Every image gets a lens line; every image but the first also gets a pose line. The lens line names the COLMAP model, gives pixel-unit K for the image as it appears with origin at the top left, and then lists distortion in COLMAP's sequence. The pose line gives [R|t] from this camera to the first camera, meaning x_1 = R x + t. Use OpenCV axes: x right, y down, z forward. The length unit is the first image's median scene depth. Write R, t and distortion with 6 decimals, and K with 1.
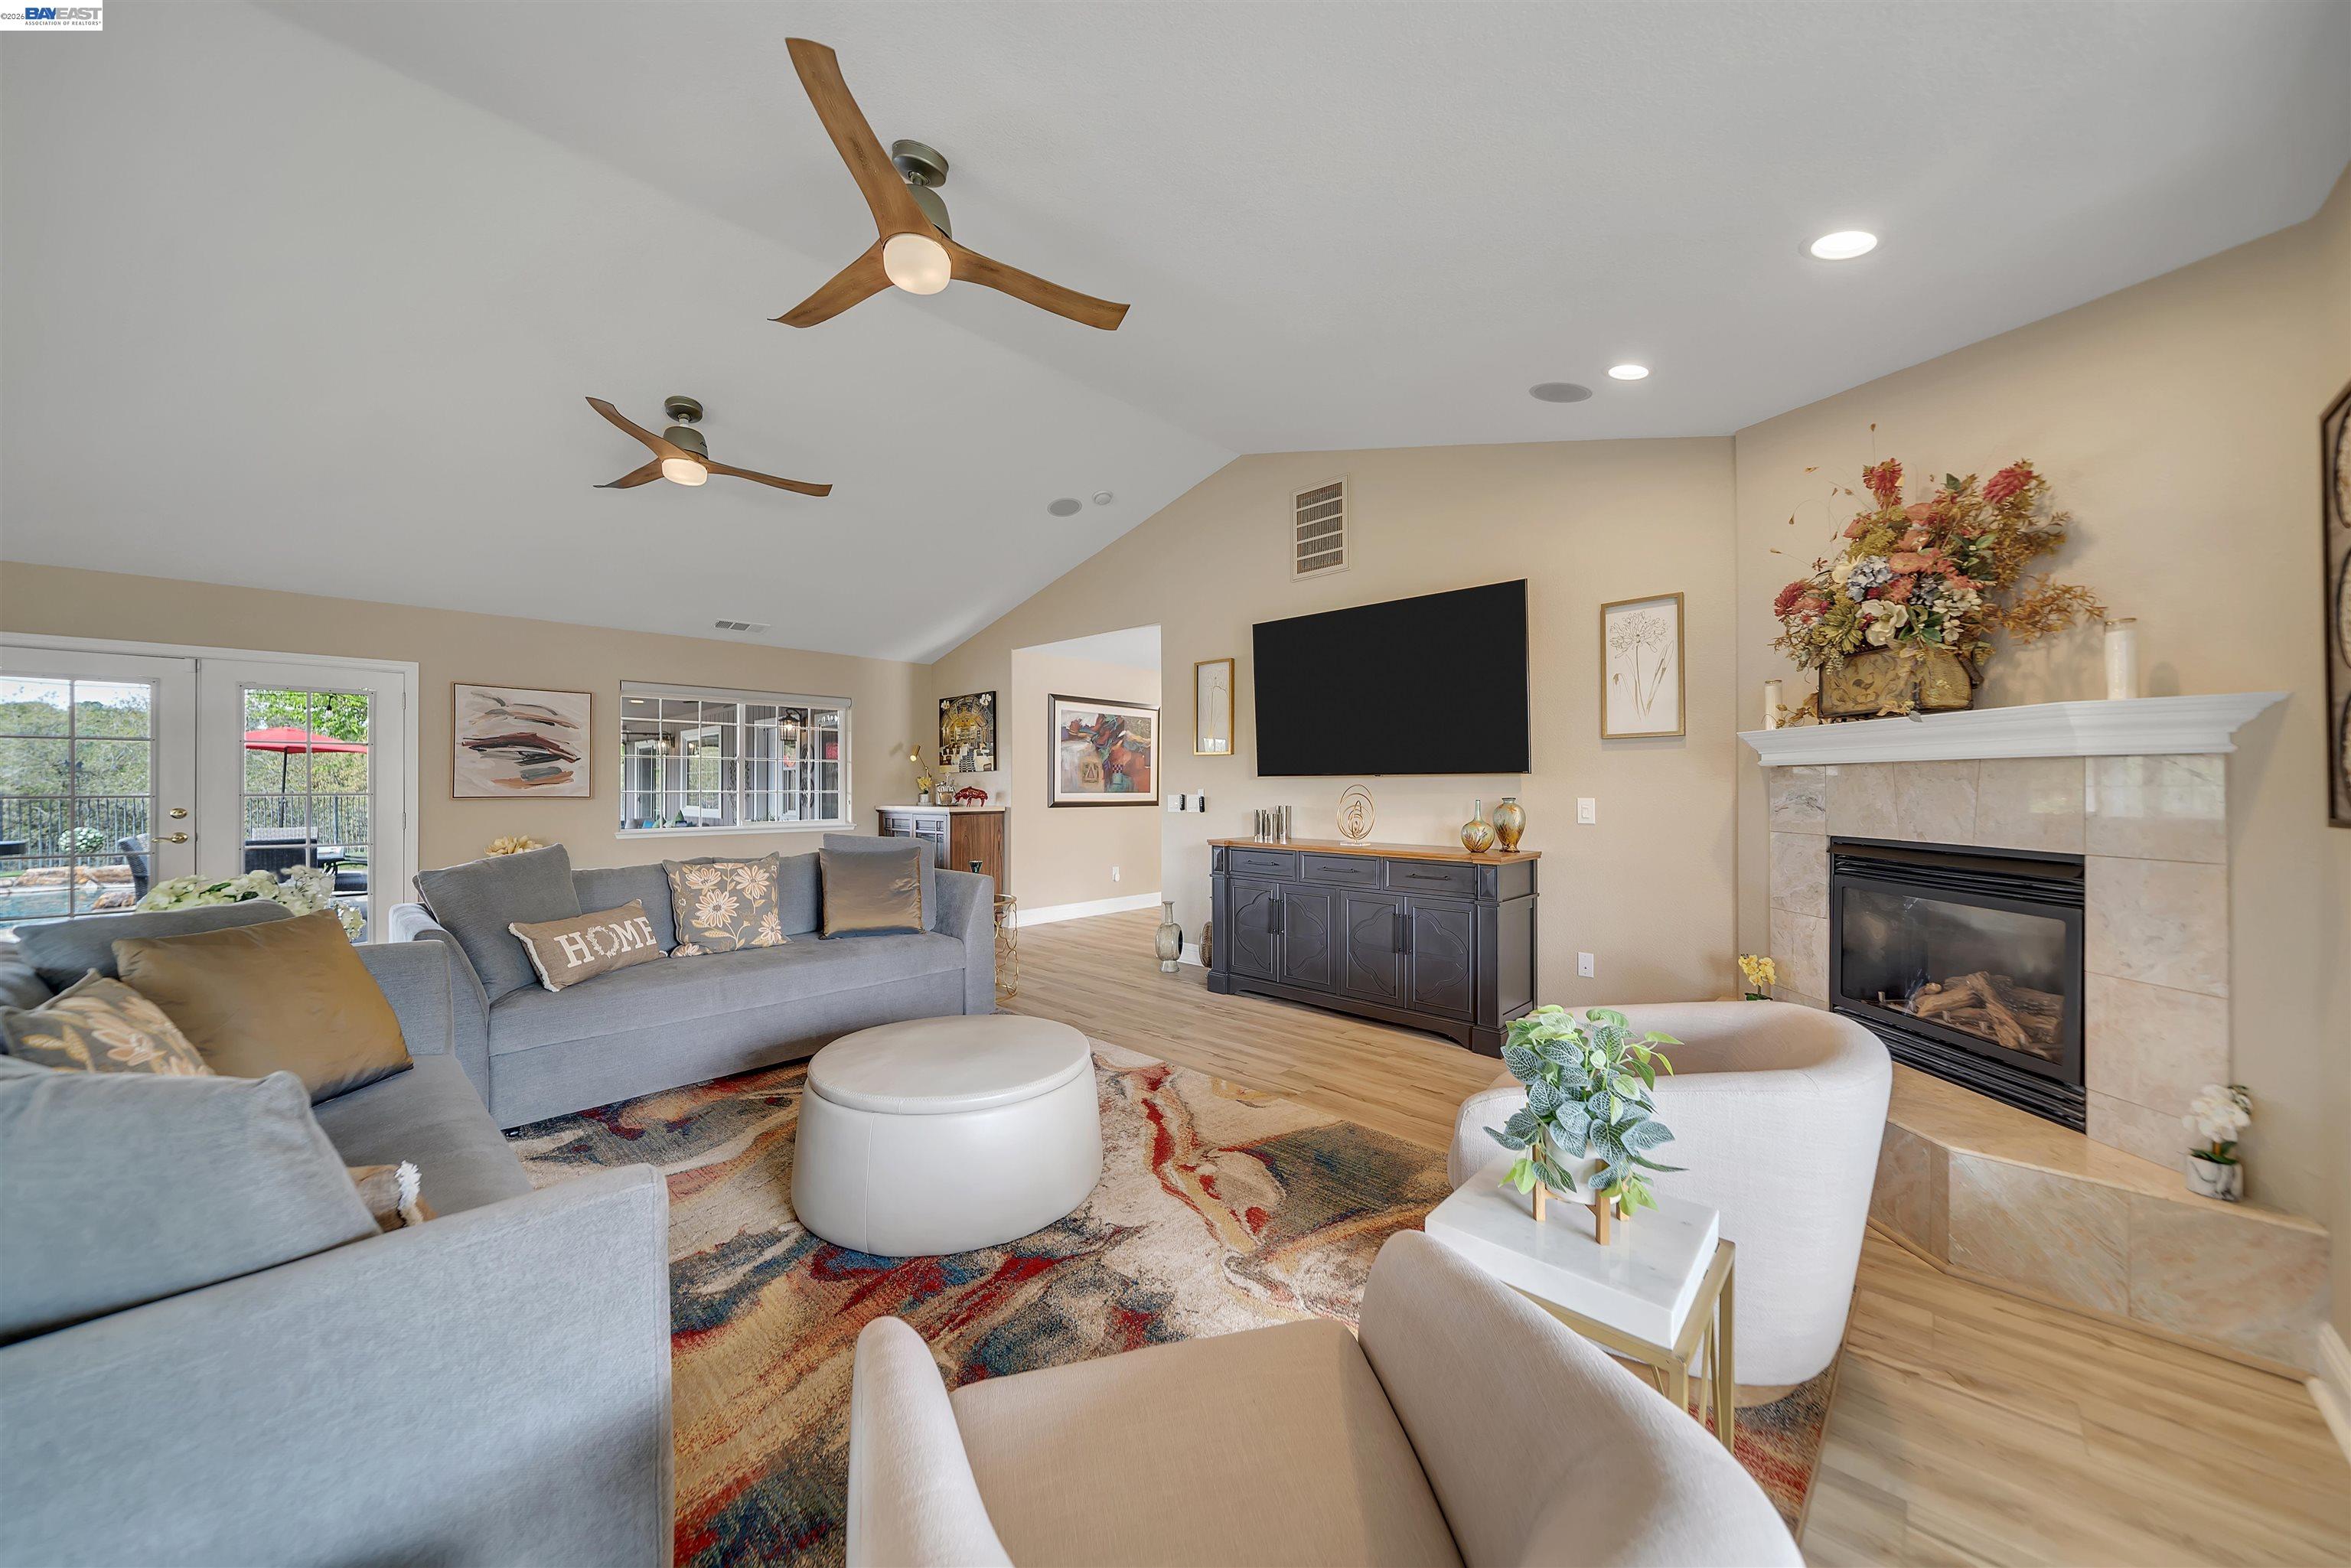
lens RADIAL K [[810.6, 0, 1171.7], [0, 810.6, 784.3], [0, 0, 1]] dist [-0.002879, -0.000194]
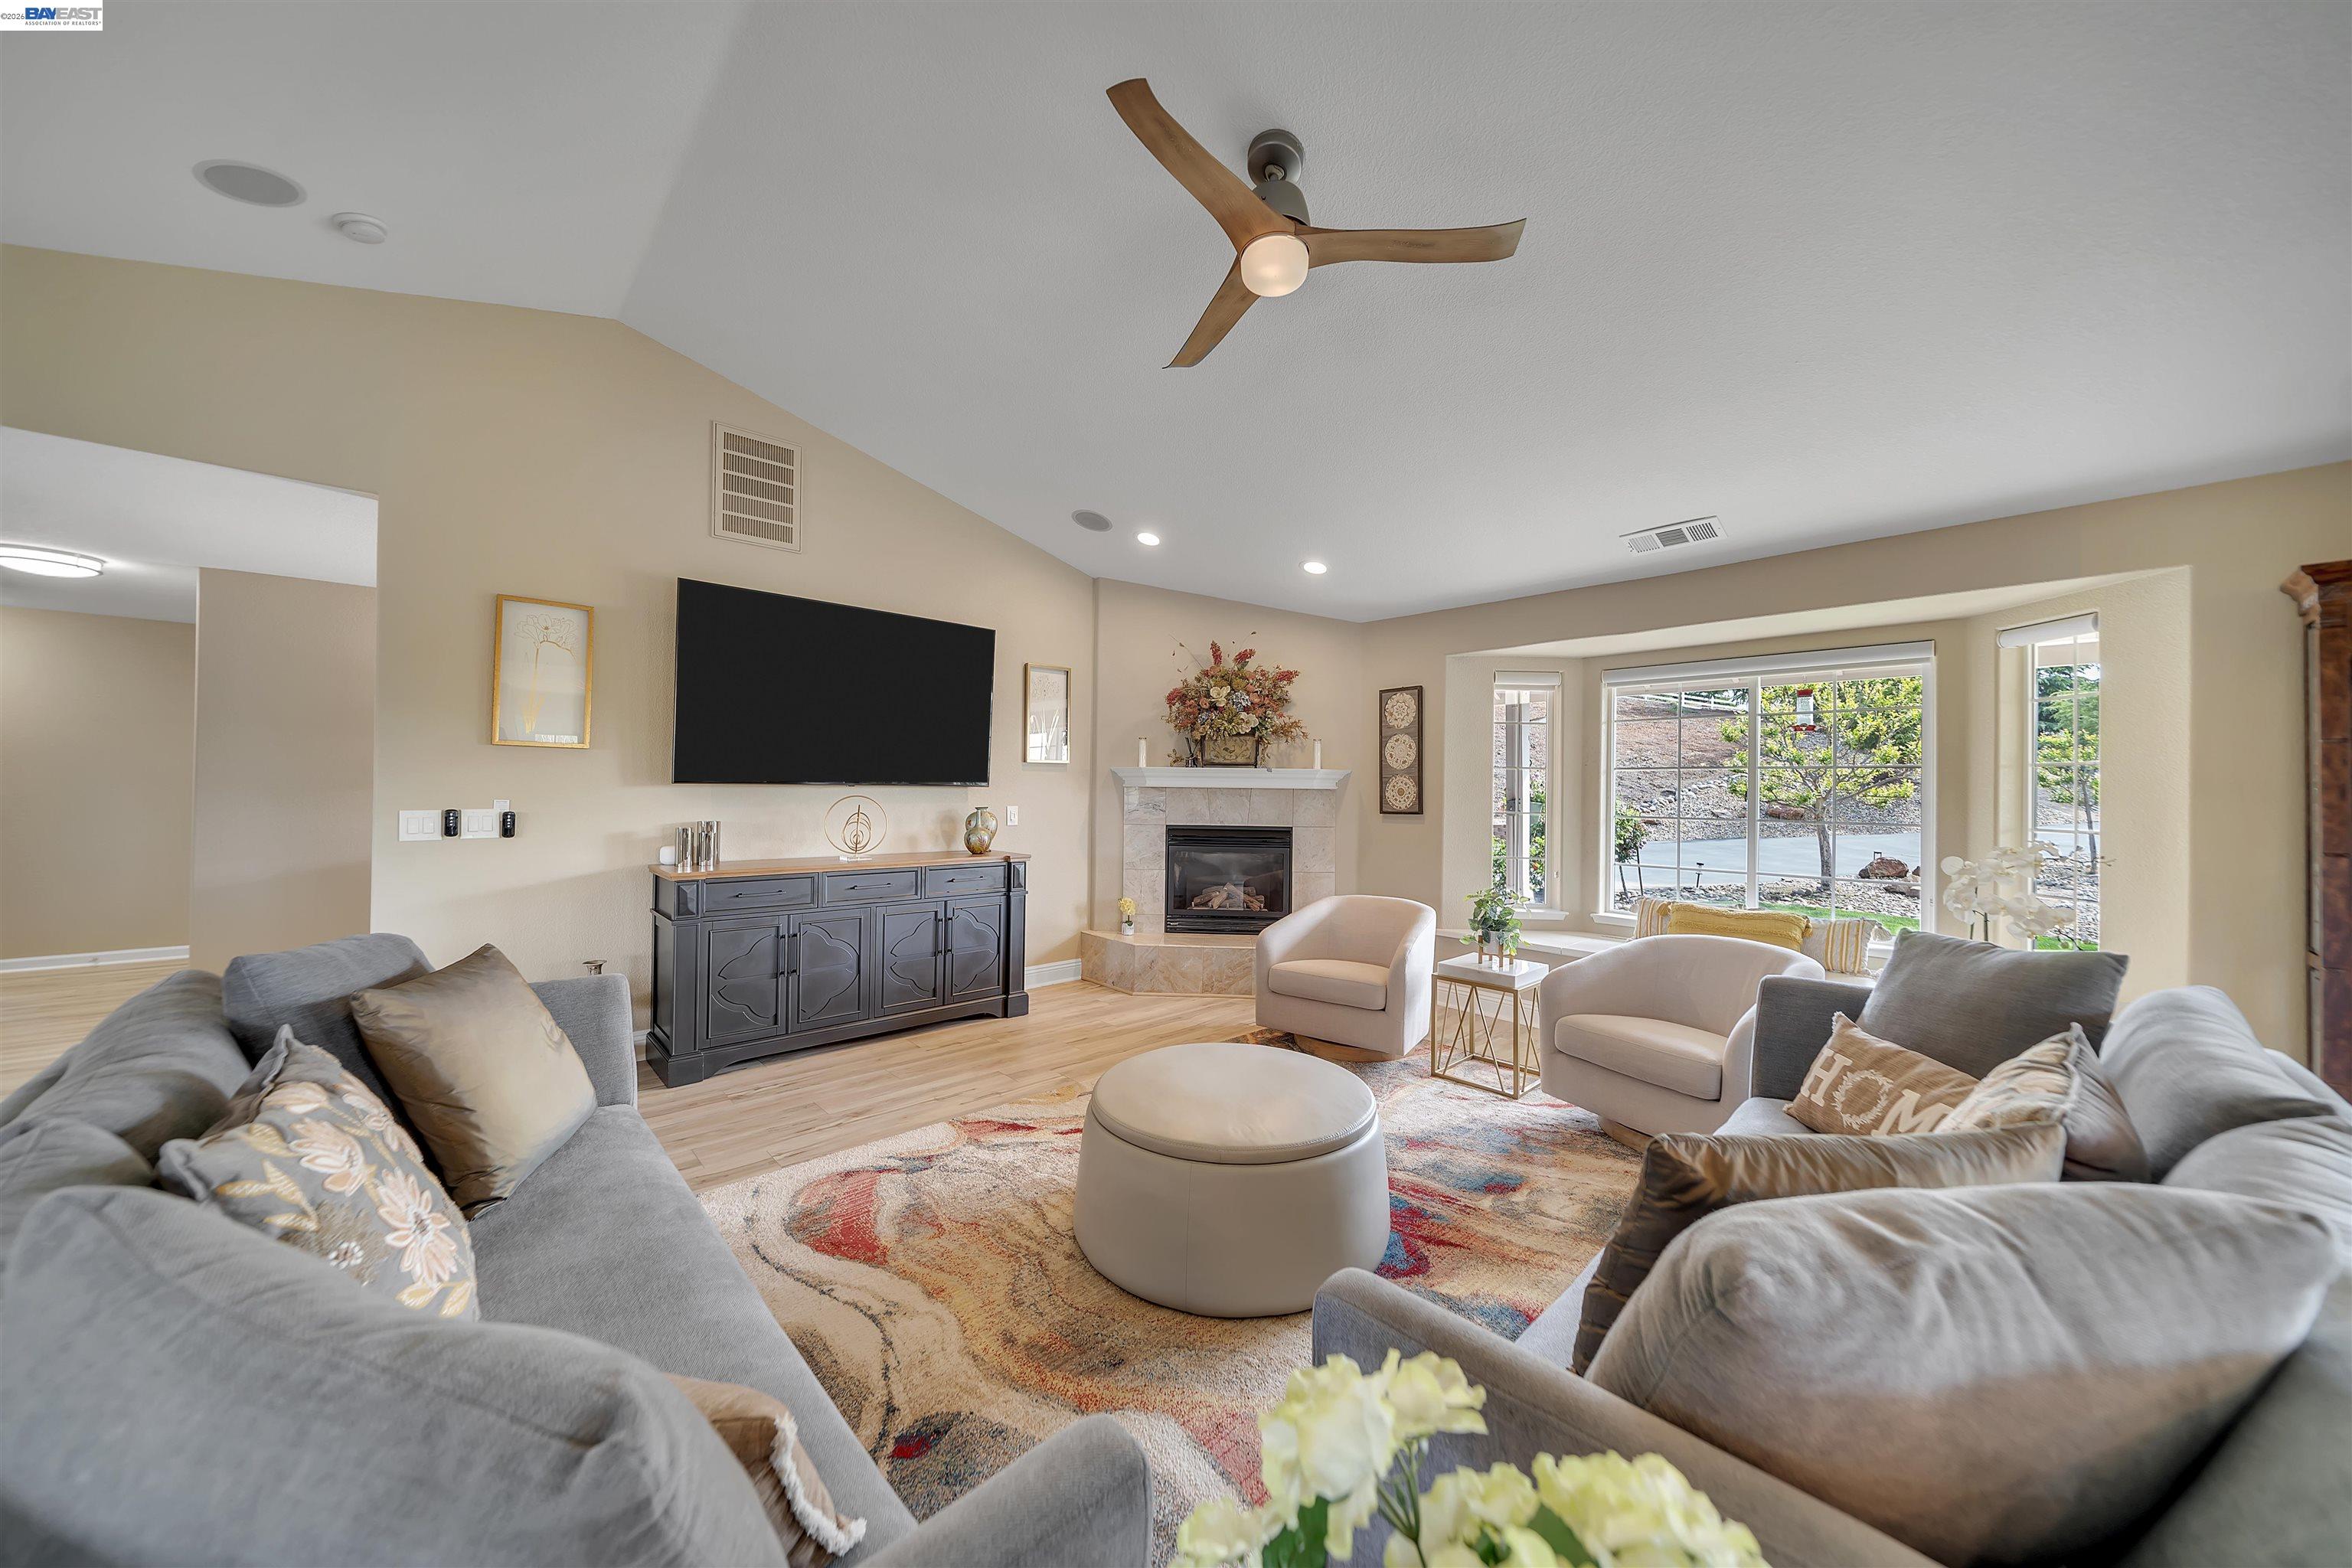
lens RADIAL K [[810.9, 0, 1172.2], [0, 810.9, 784.3], [0, 0, 1]] dist [-0.002879, -0.000194]
pose [[0.066072, 0.007176, 0.997789, -1.047907], [-0.014606, 0.999874, -0.006224, -0.018608], [-0.997708, -0.014163, 0.066169, 0.864621]]
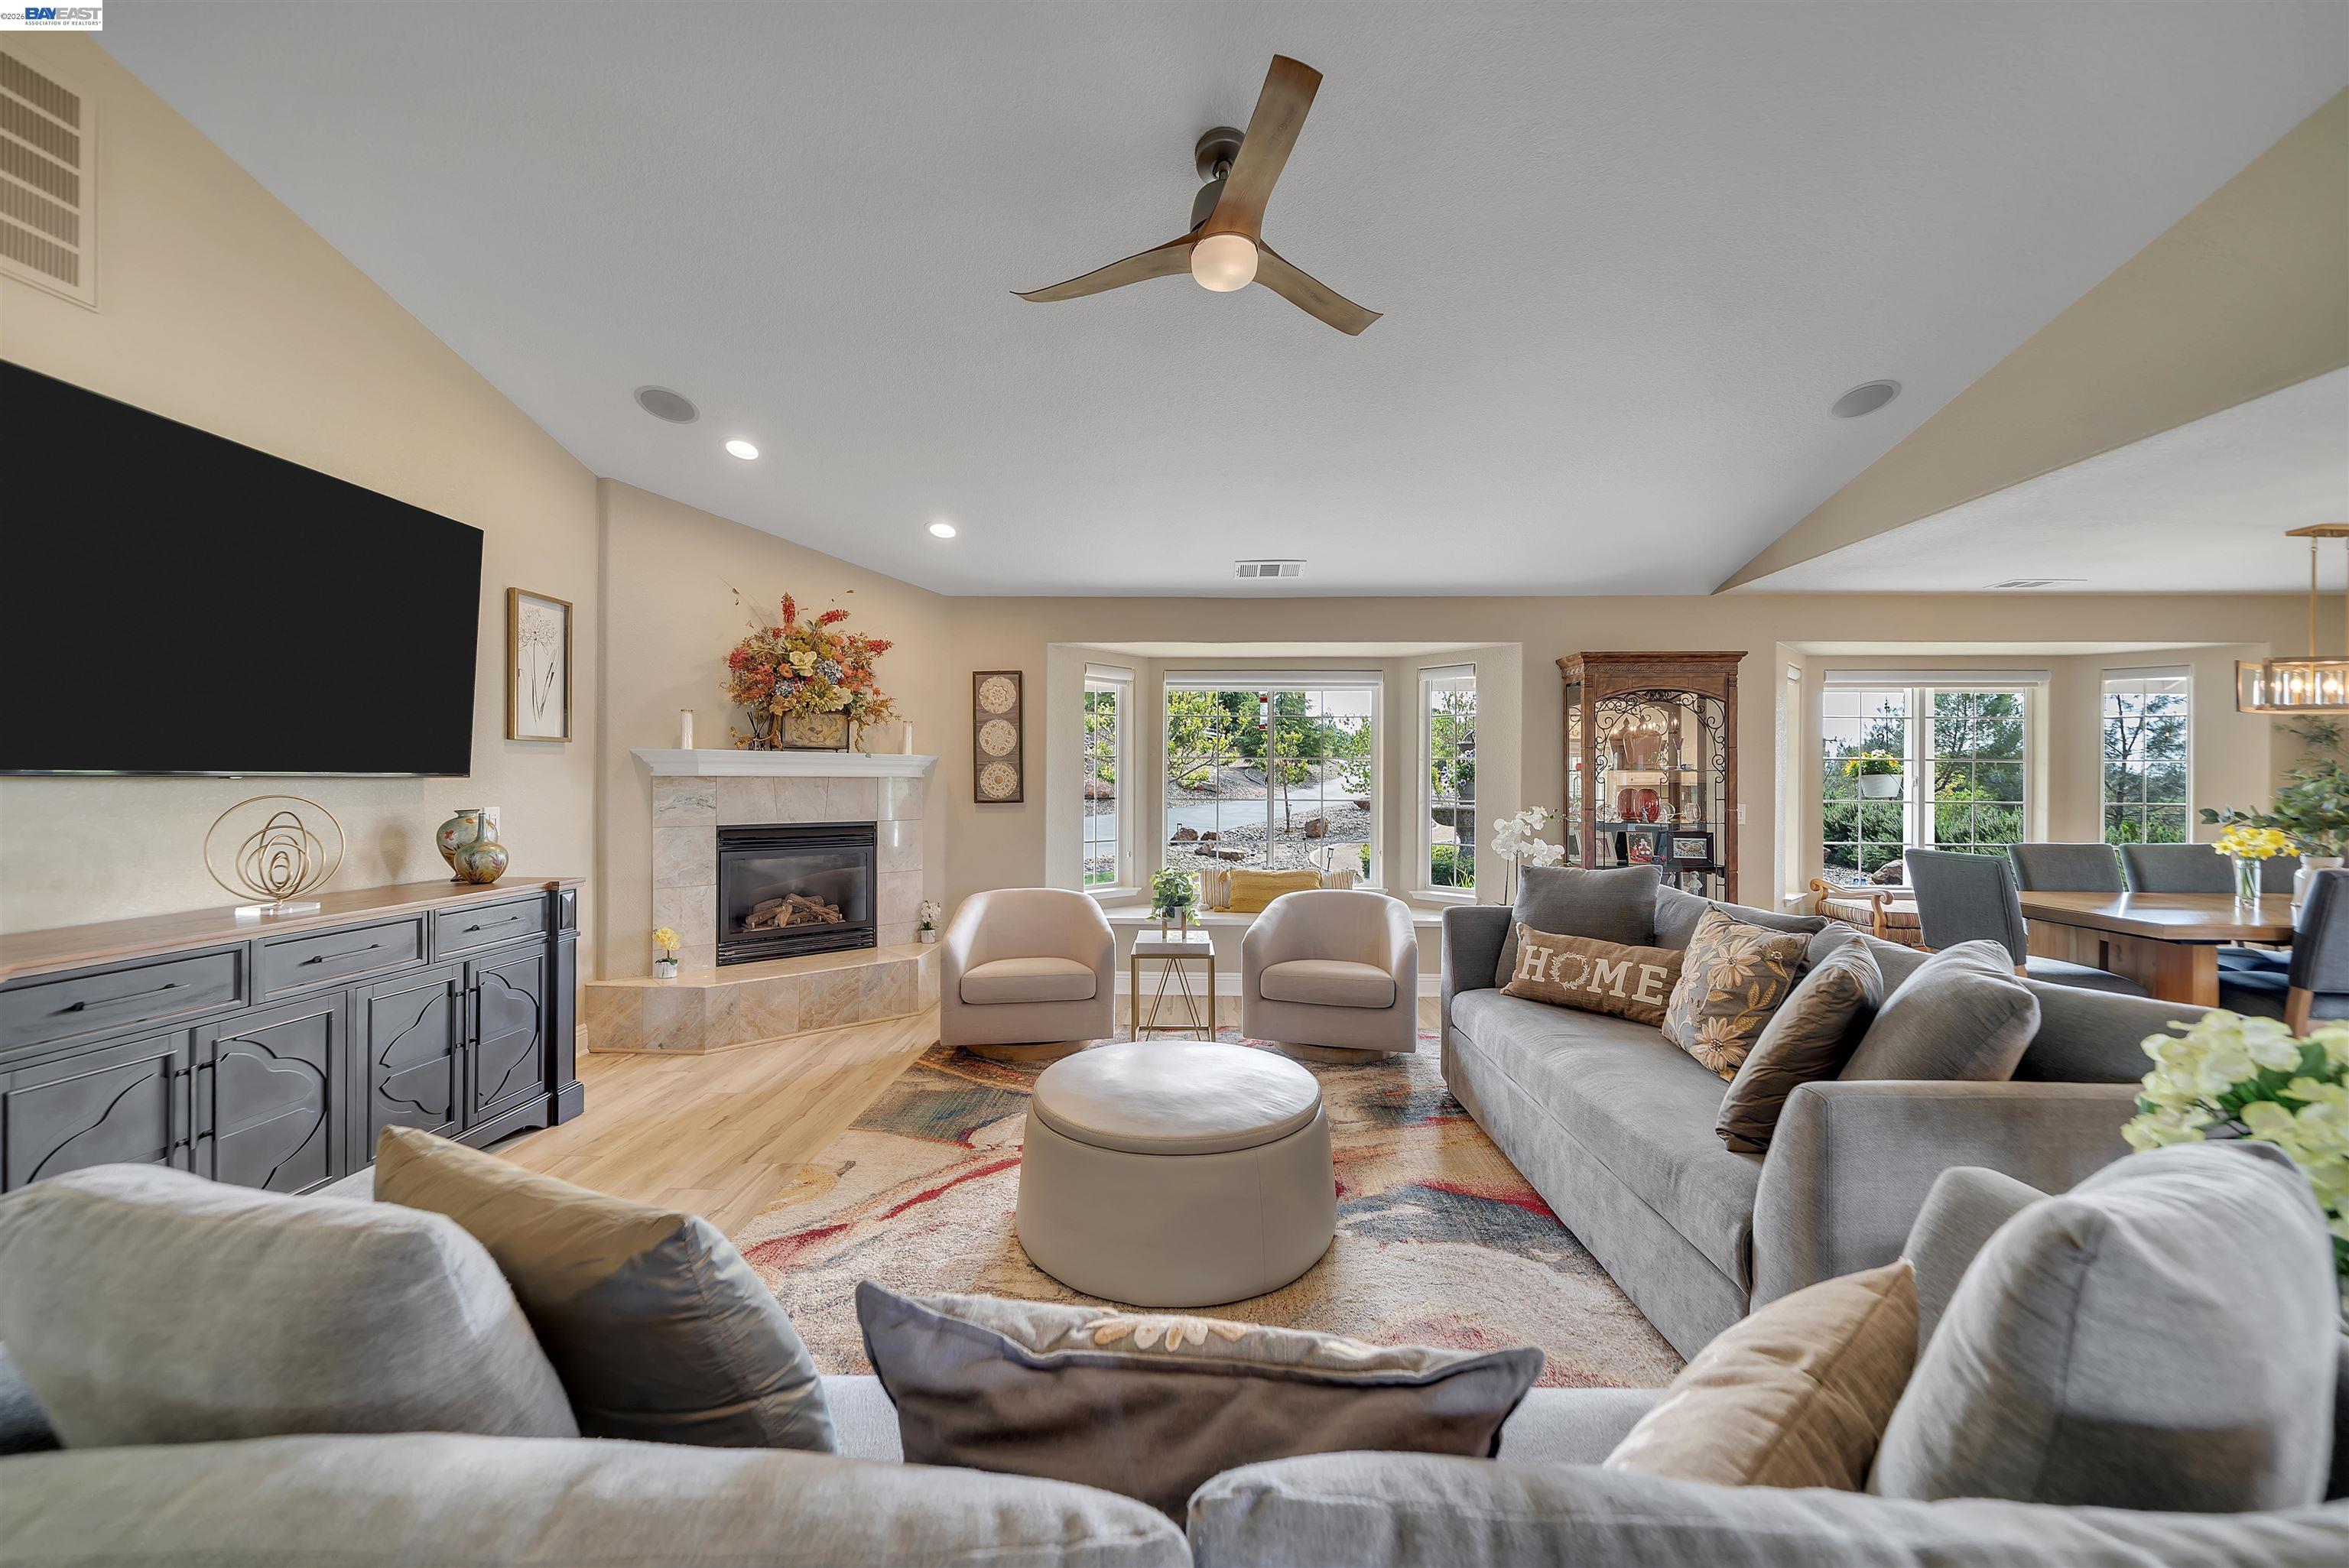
lens RADIAL K [[886.7, 0, 1174.5], [0, 886.7, 784.0], [0, 0, 1]] dist [-0.001920, -0.000209]
pose [[-0.669112, -0.004739, 0.743146, -0.877408], [-0.005509, 0.999984, 0.001416, -0.016046], [-0.743141, -0.003147, -0.669128, 1.443184]]
